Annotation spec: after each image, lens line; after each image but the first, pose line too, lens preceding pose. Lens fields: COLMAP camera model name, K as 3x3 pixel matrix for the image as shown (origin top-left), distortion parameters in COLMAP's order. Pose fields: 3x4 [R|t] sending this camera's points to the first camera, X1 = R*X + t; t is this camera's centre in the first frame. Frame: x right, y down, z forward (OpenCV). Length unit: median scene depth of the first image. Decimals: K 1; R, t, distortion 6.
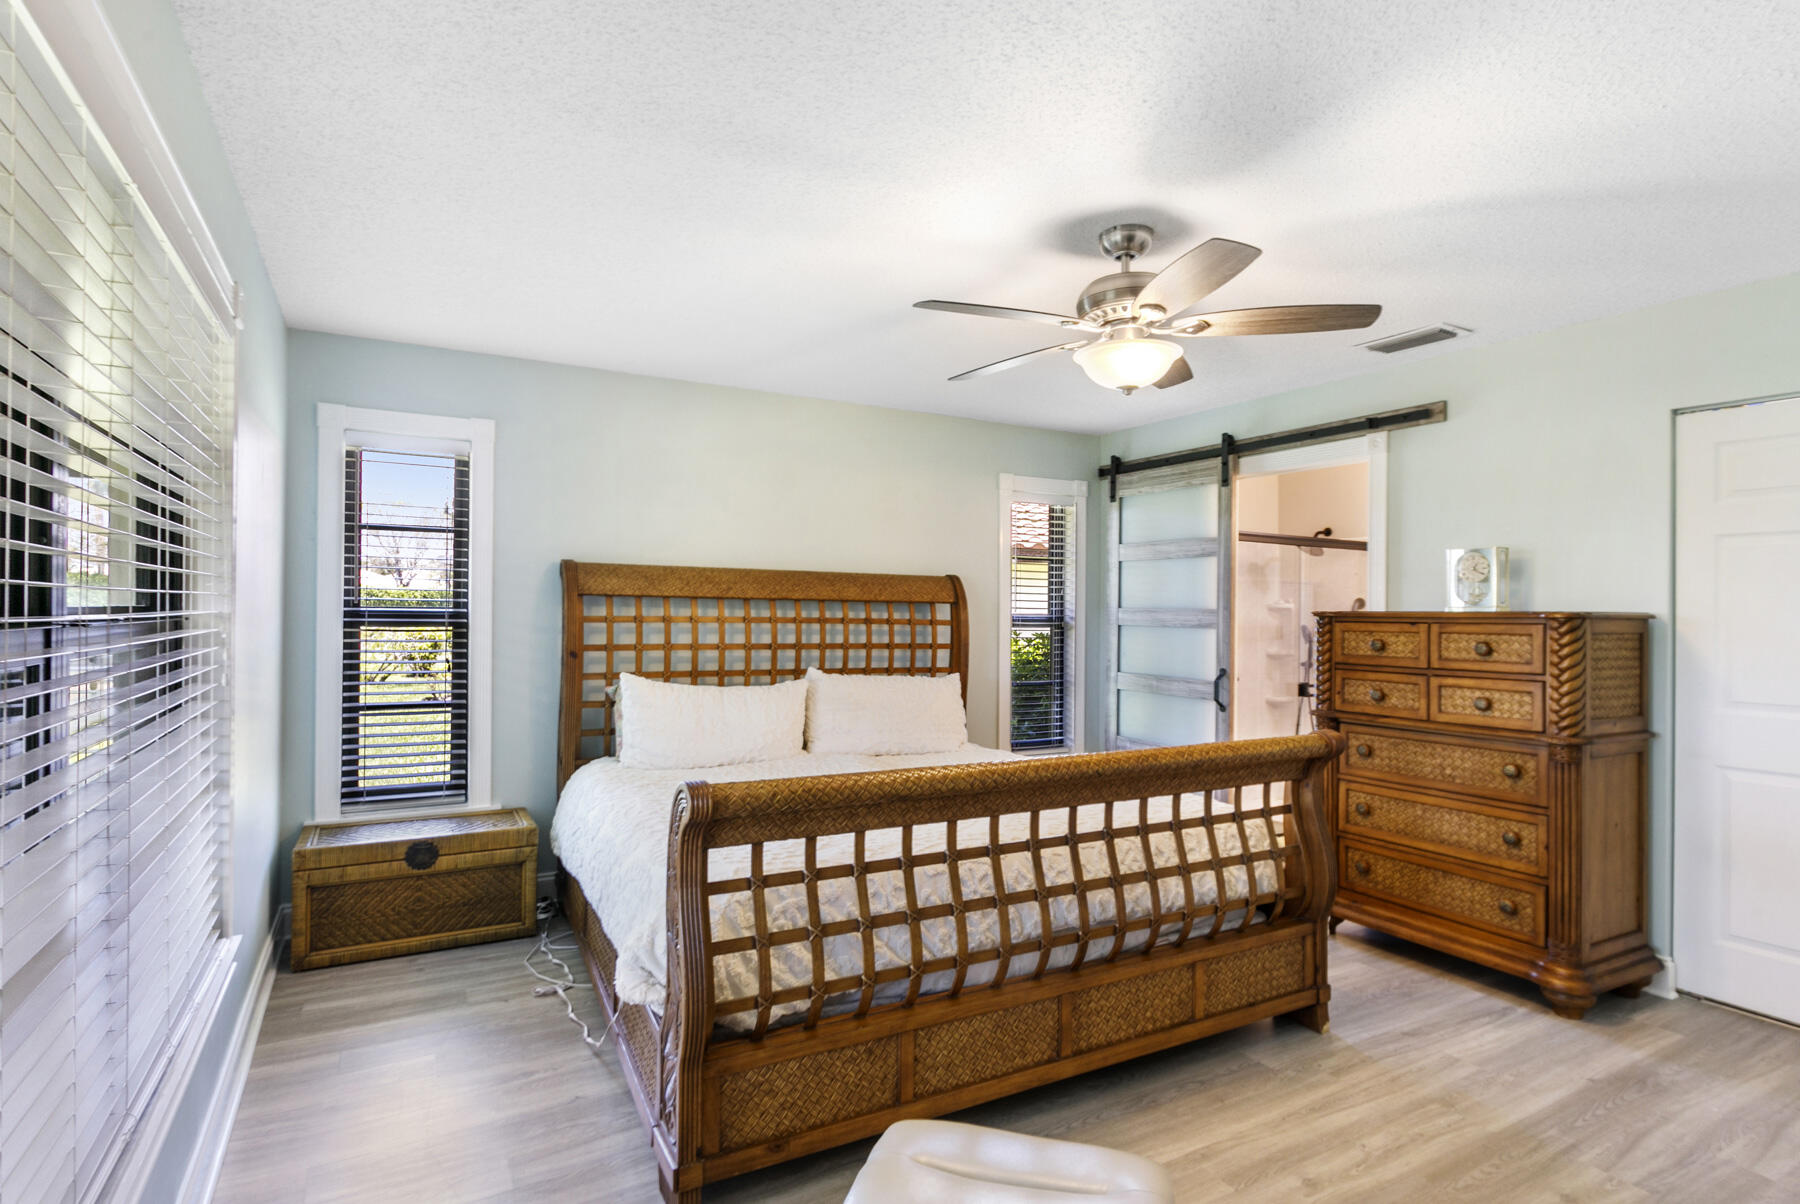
lens RADIAL K [[872.9, 0, 900.0], [0, 872.9, 602.0], [0, 0, 1]] dist [0.003752, 0.000799]
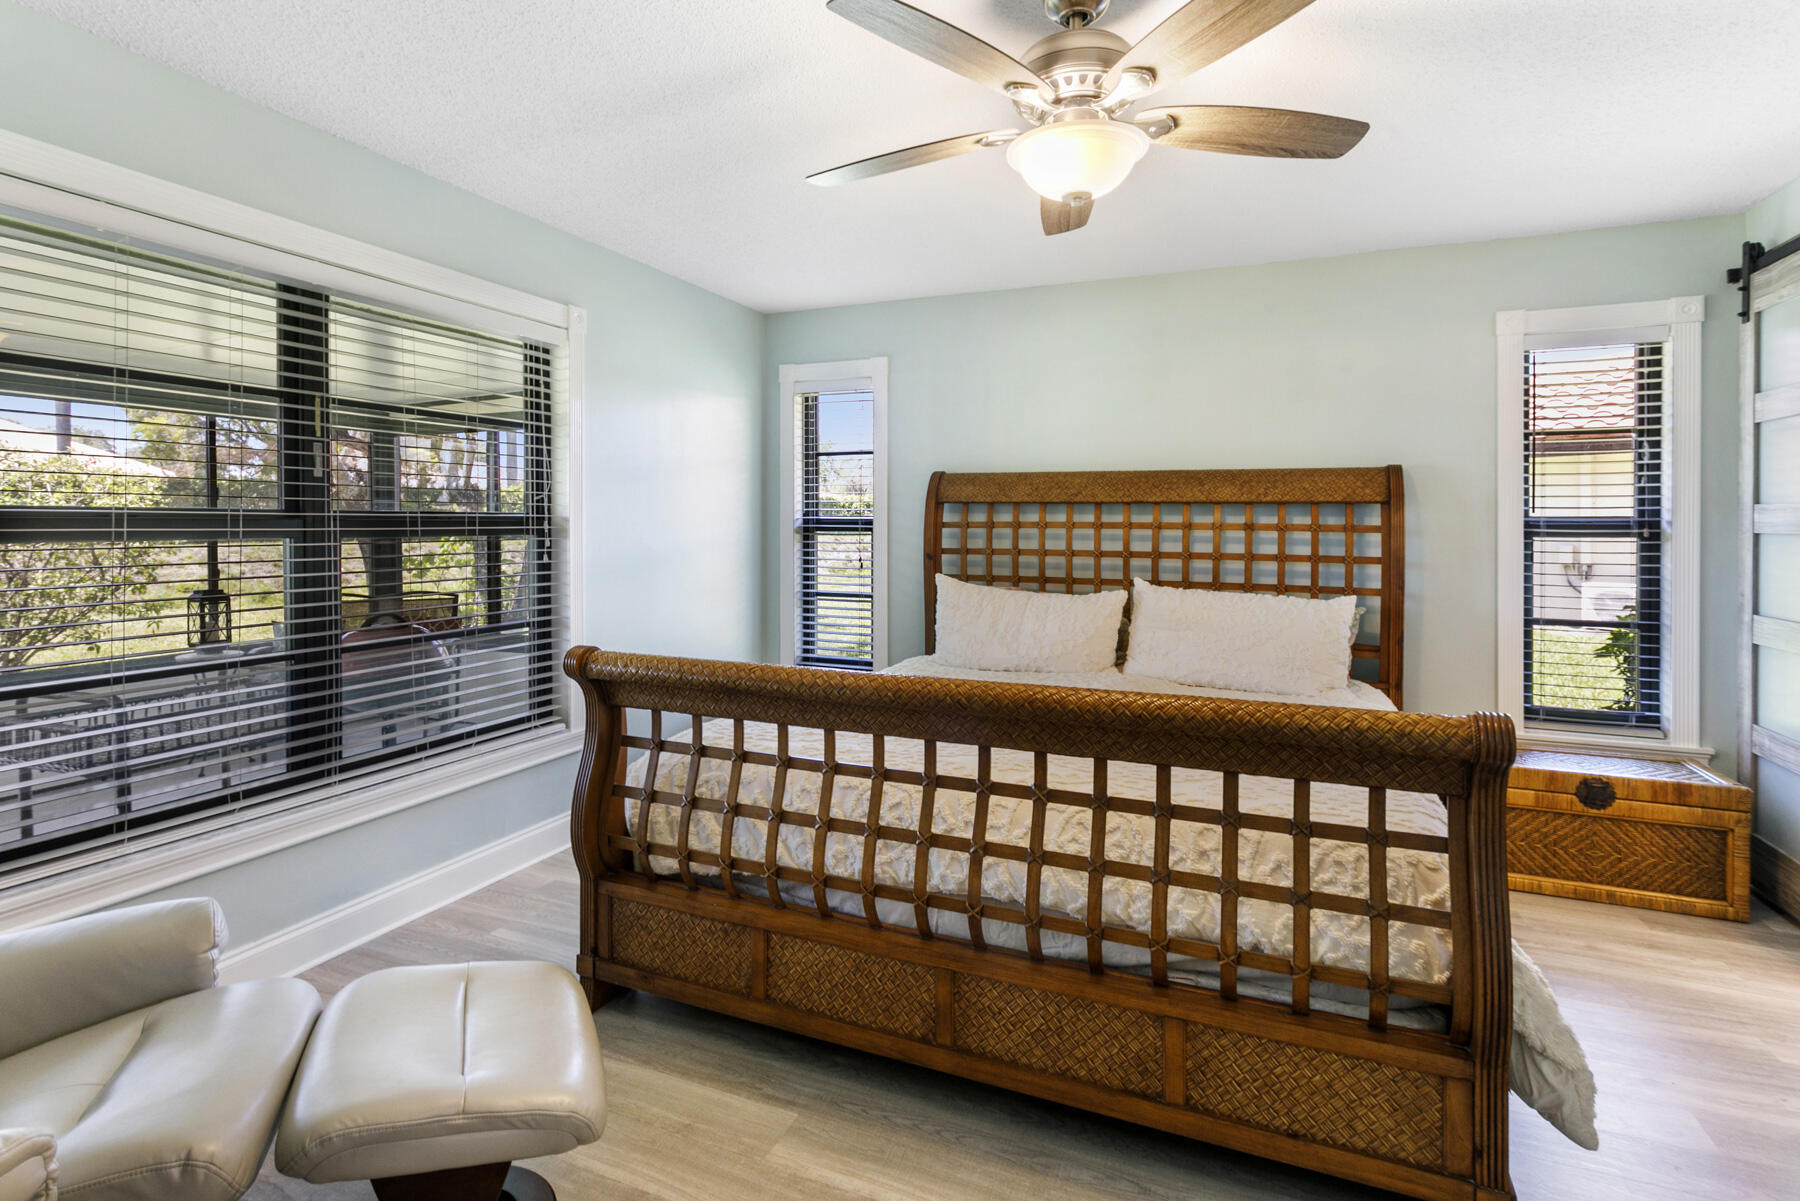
lens RADIAL K [[881.8, 0, 903.2], [0, 881.8, 535.0], [0, 0, 1]] dist [0.016456, 0.000841]
pose [[0.645412, 0.005046, -0.763818, 0.417068], [0.014520, 0.999716, 0.018873, 0.009647], [0.763696, -0.023271, 0.645156, 0.222364]]
